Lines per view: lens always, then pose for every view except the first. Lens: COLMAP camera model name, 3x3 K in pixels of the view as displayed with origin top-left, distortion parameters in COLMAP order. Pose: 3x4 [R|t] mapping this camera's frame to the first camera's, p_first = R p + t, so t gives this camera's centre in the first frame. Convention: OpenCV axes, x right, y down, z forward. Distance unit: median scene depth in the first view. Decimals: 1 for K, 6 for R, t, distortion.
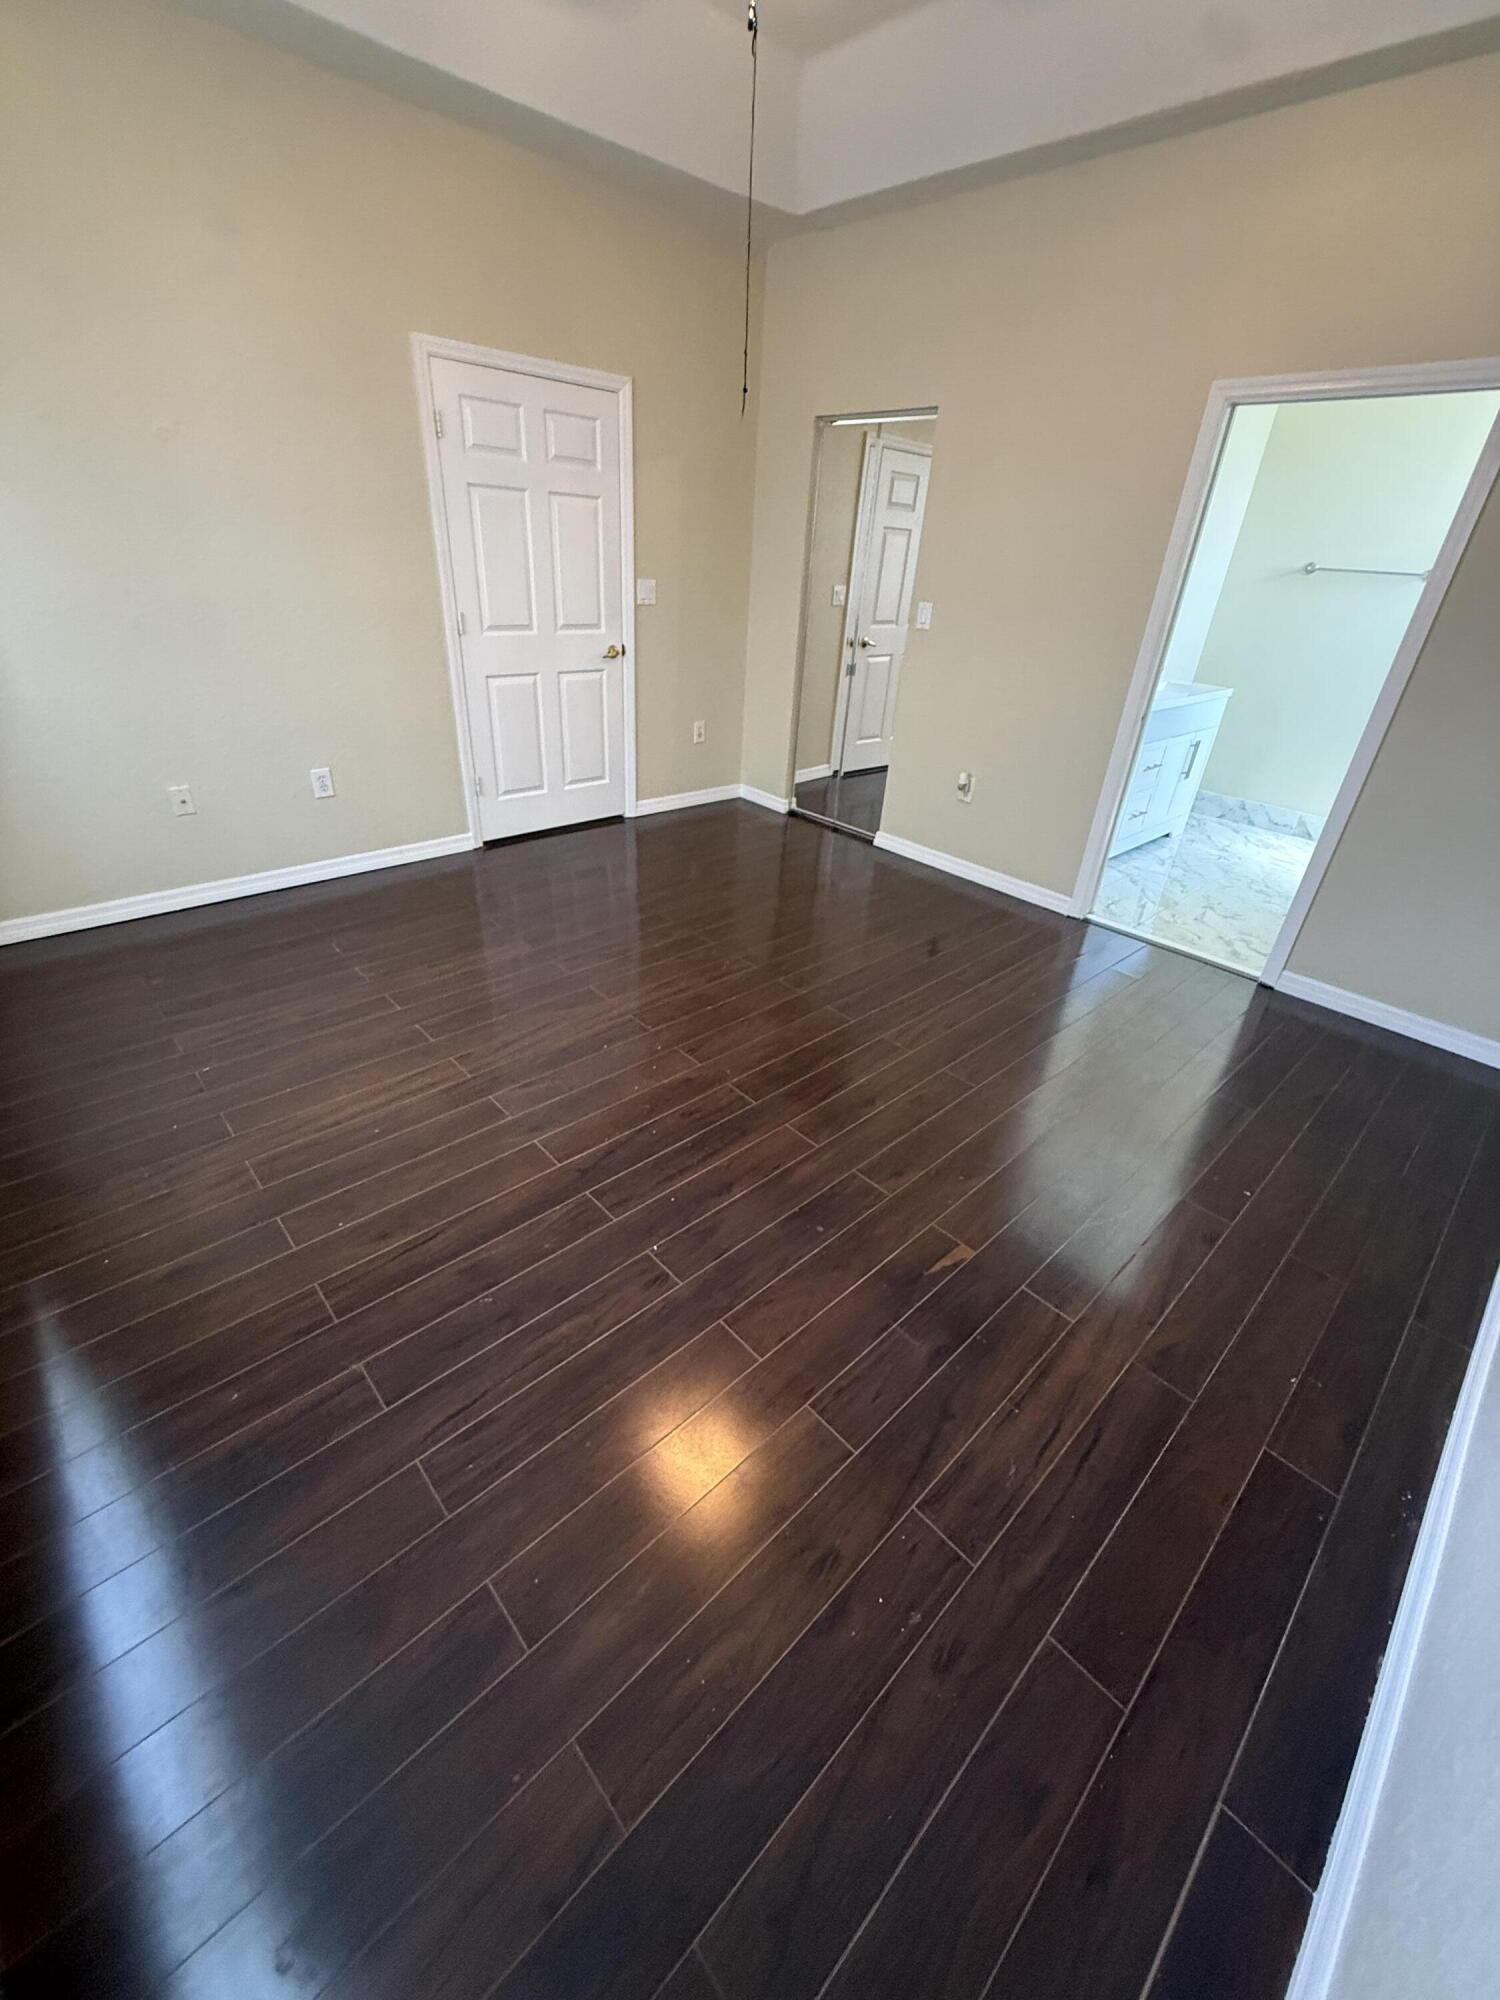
lens RADIAL K [[805.0, 0, 750.0], [0, 805.0, 1000.0], [0, 0, 1]] dist [0.005886, 0.000536]
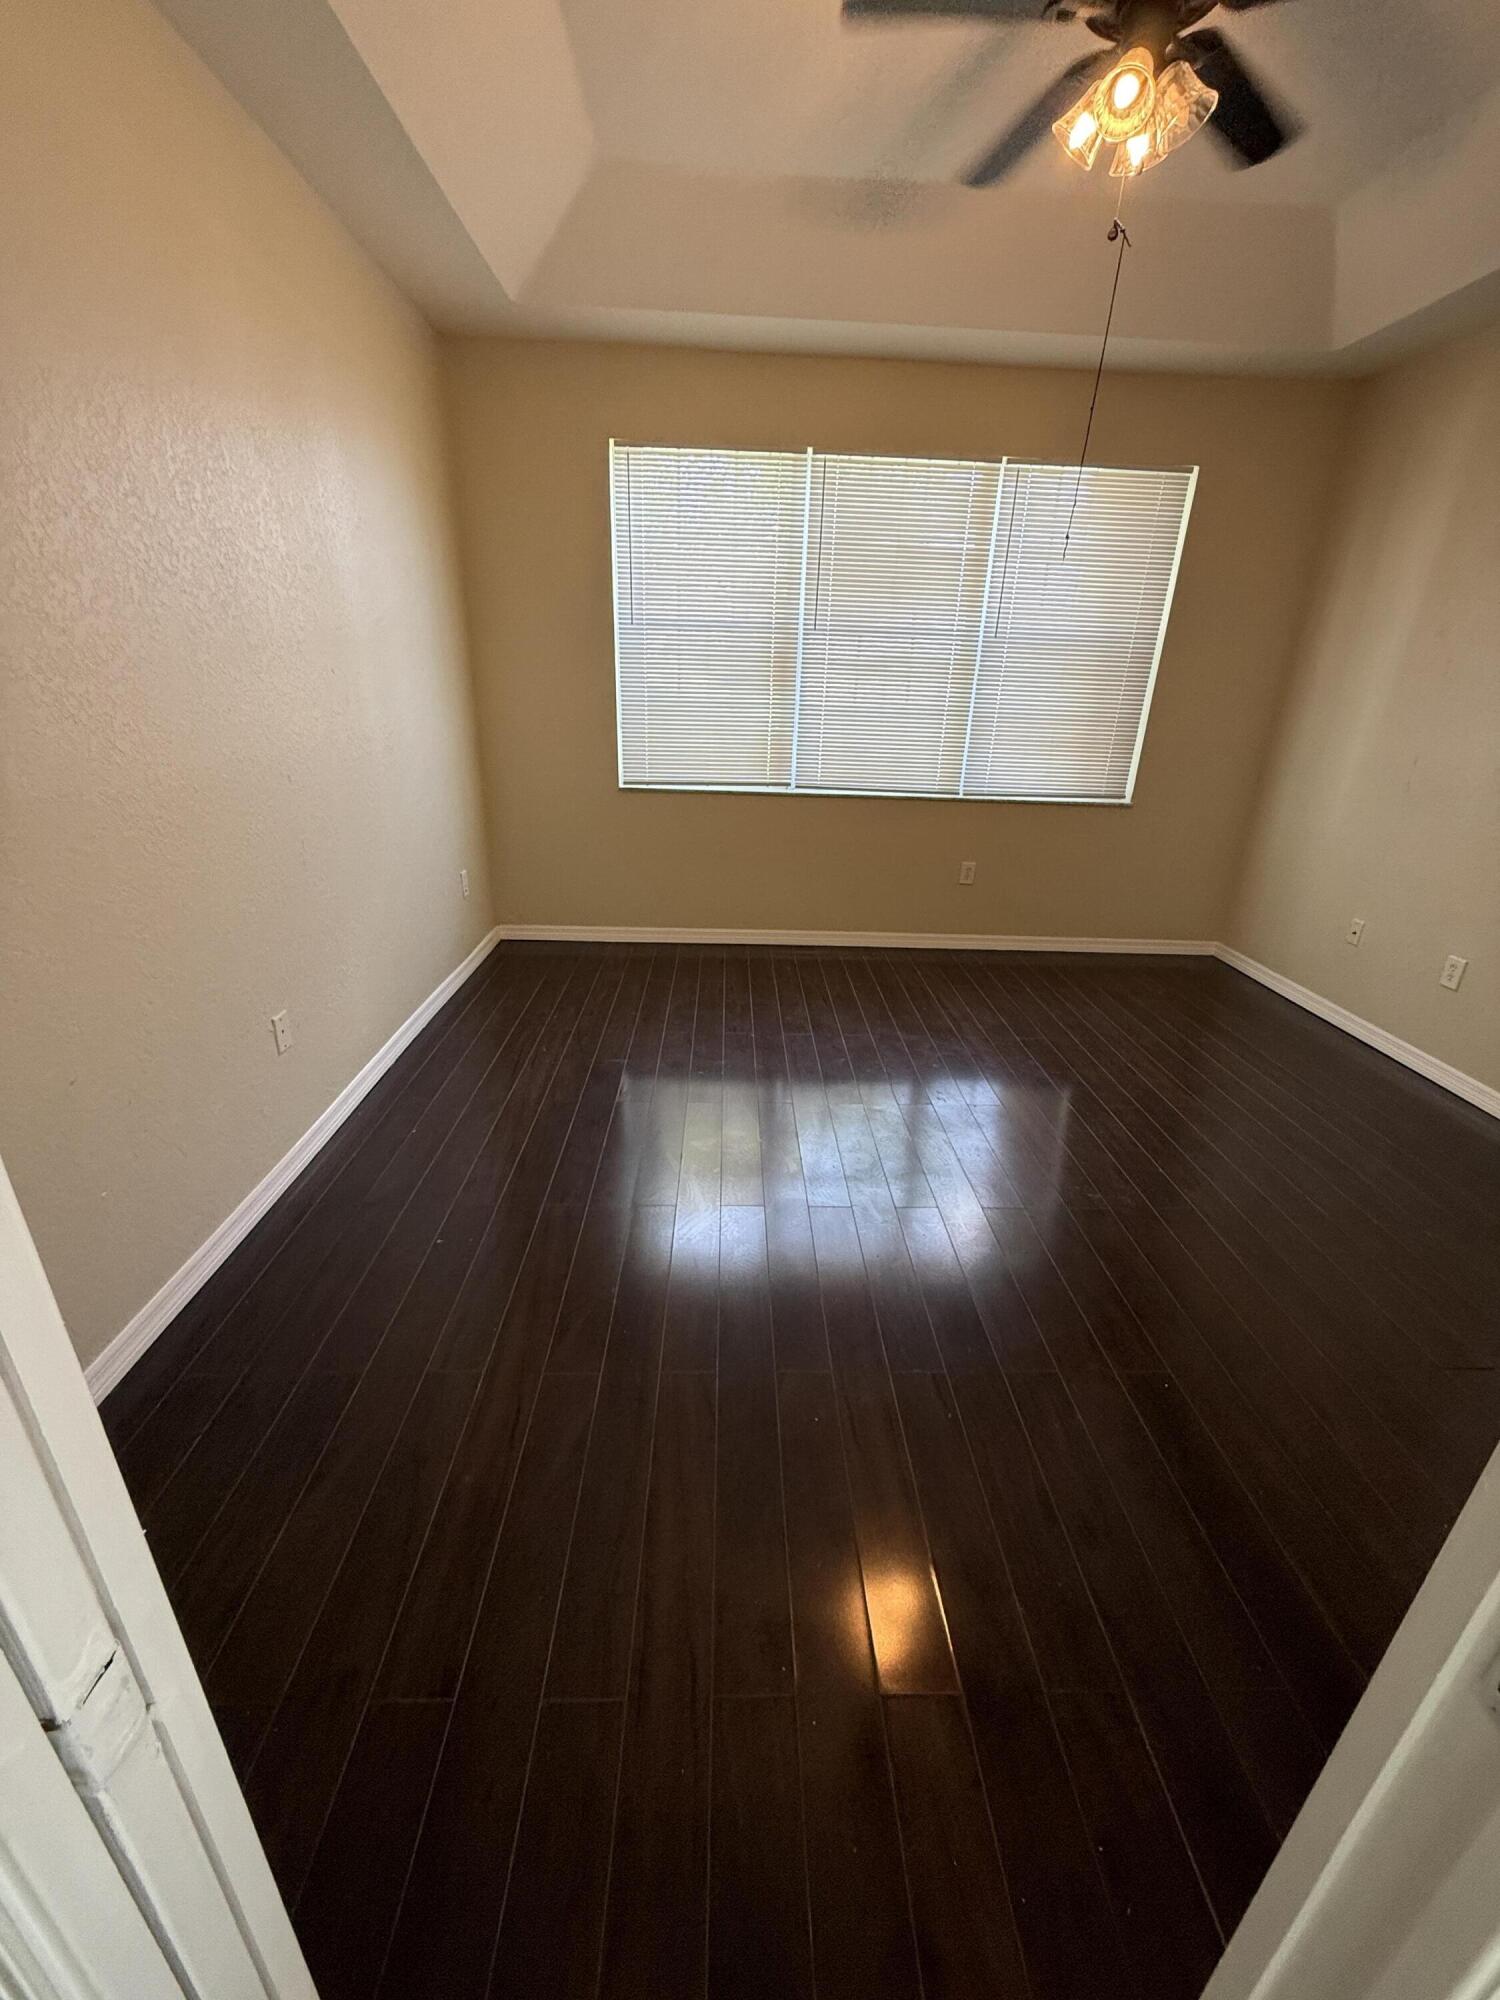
lens RADIAL K [[793.0, 0, 753.3], [0, 793.0, 996.3], [0, 0, 1]] dist [0.001014, -0.000043]
pose [[-0.665074, 0.206271, -0.717725, 0.584189], [-0.426555, 0.683952, 0.591828, -0.413571], [0.612967, 0.699758, -0.366893, 0.812715]]
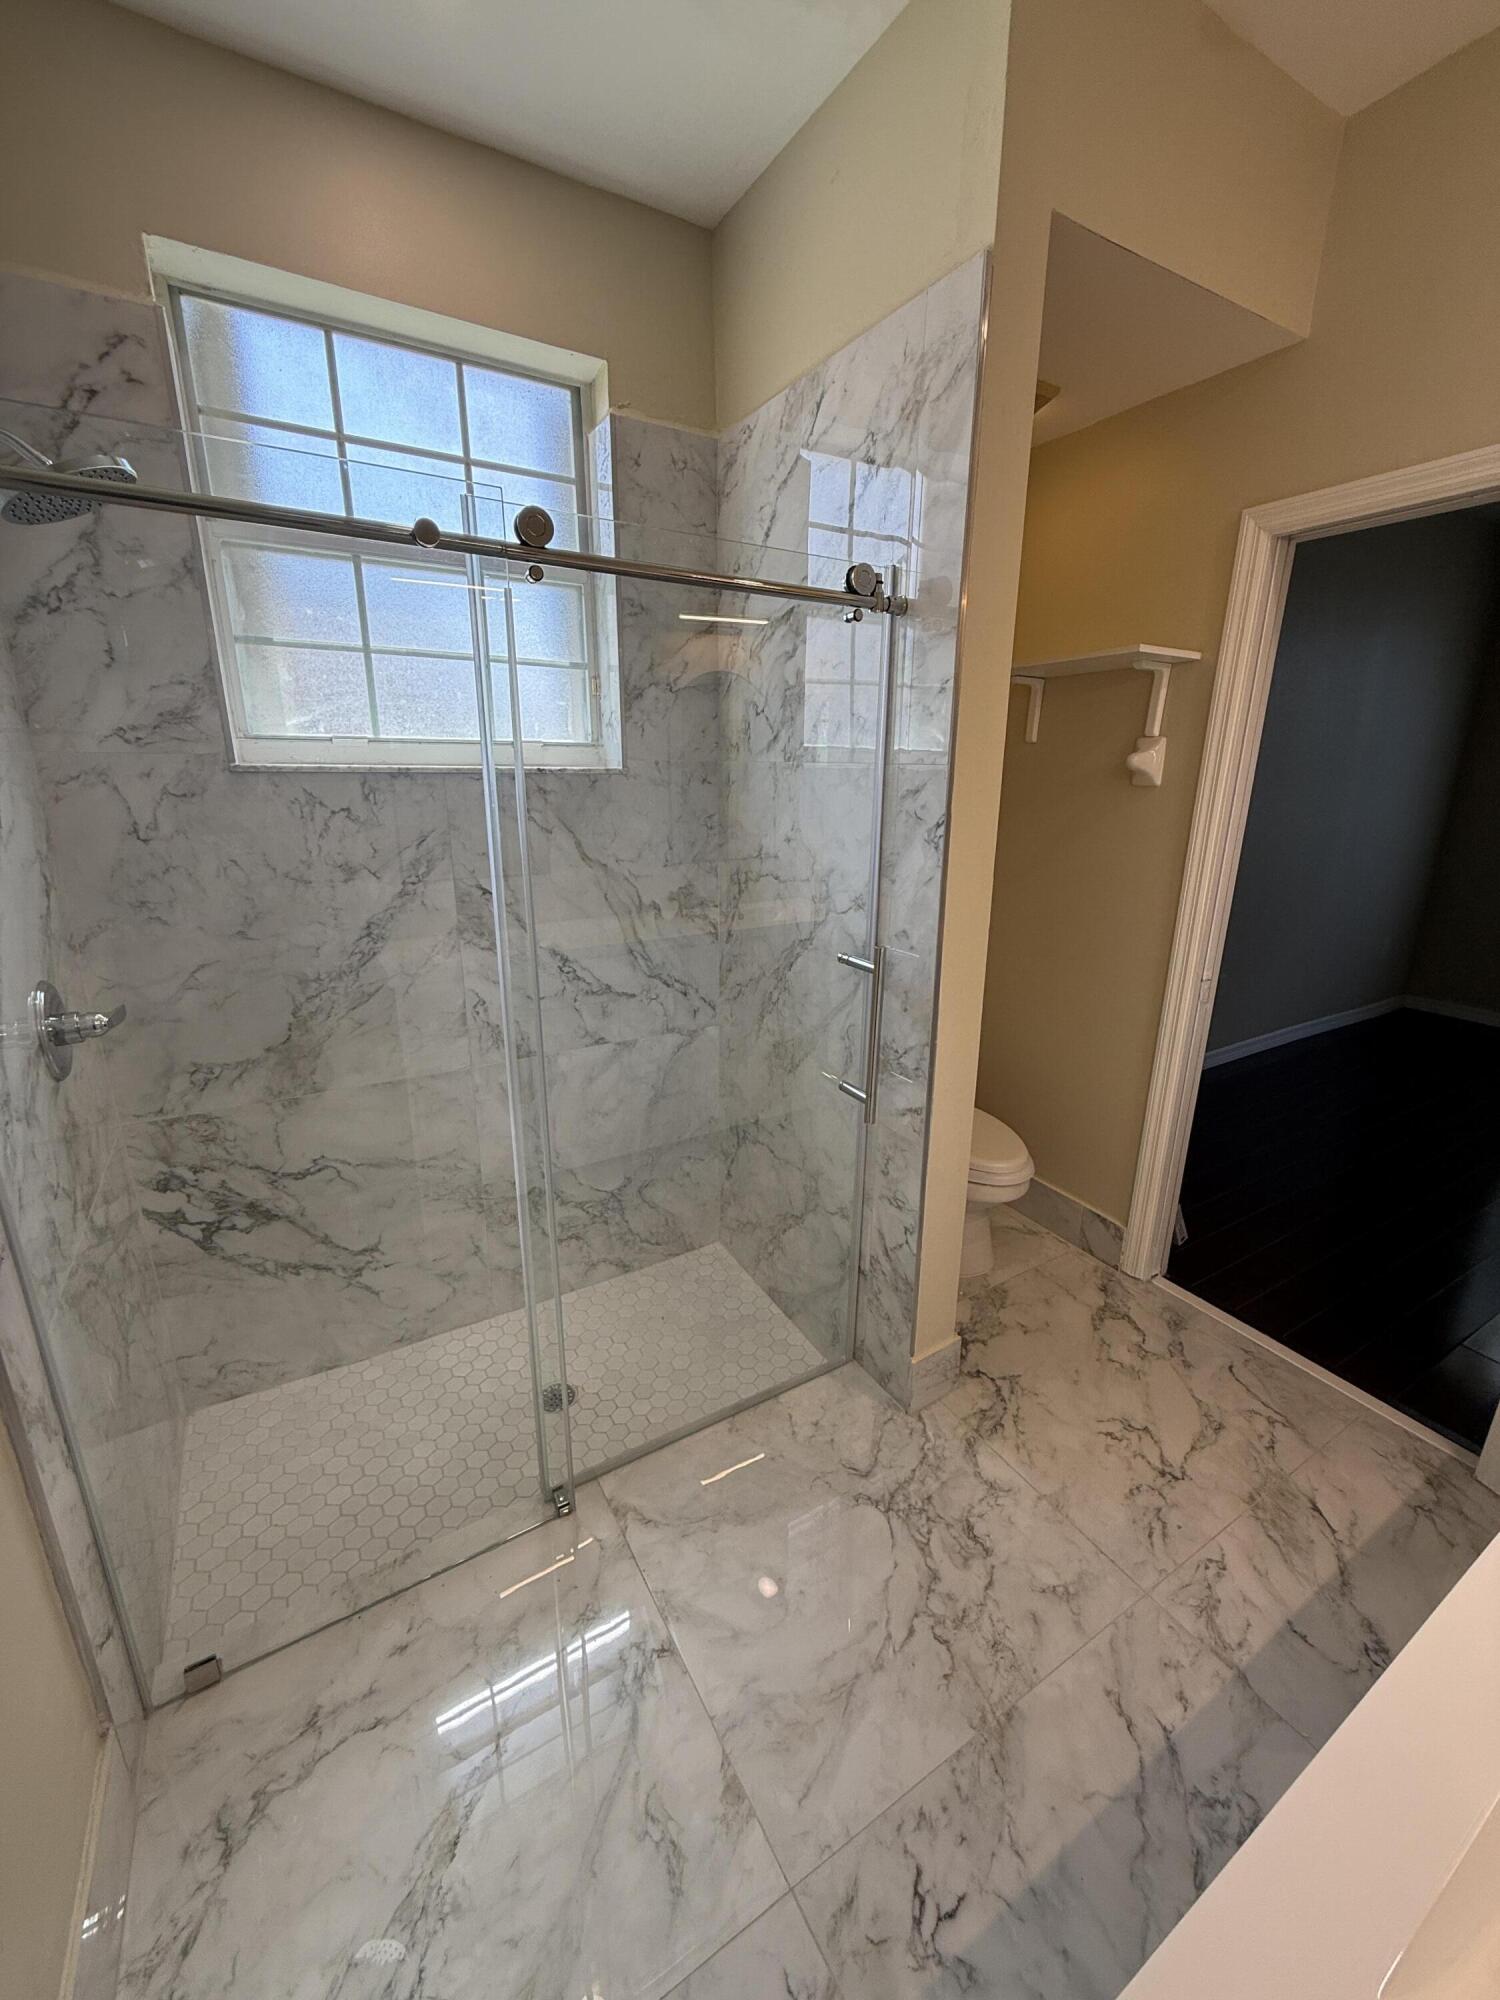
lens RADIAL K [[793.0, 0, 753.3], [0, 793.0, 996.3], [0, 0, 1]] dist [0.001014, -0.000043]
pose [[-0.972929, -0.125833, 0.193843, 0.795615], [0.051971, 0.698153, 0.714060, -0.658774], [-0.225184, 0.704804, -0.672714, 1.249115]]
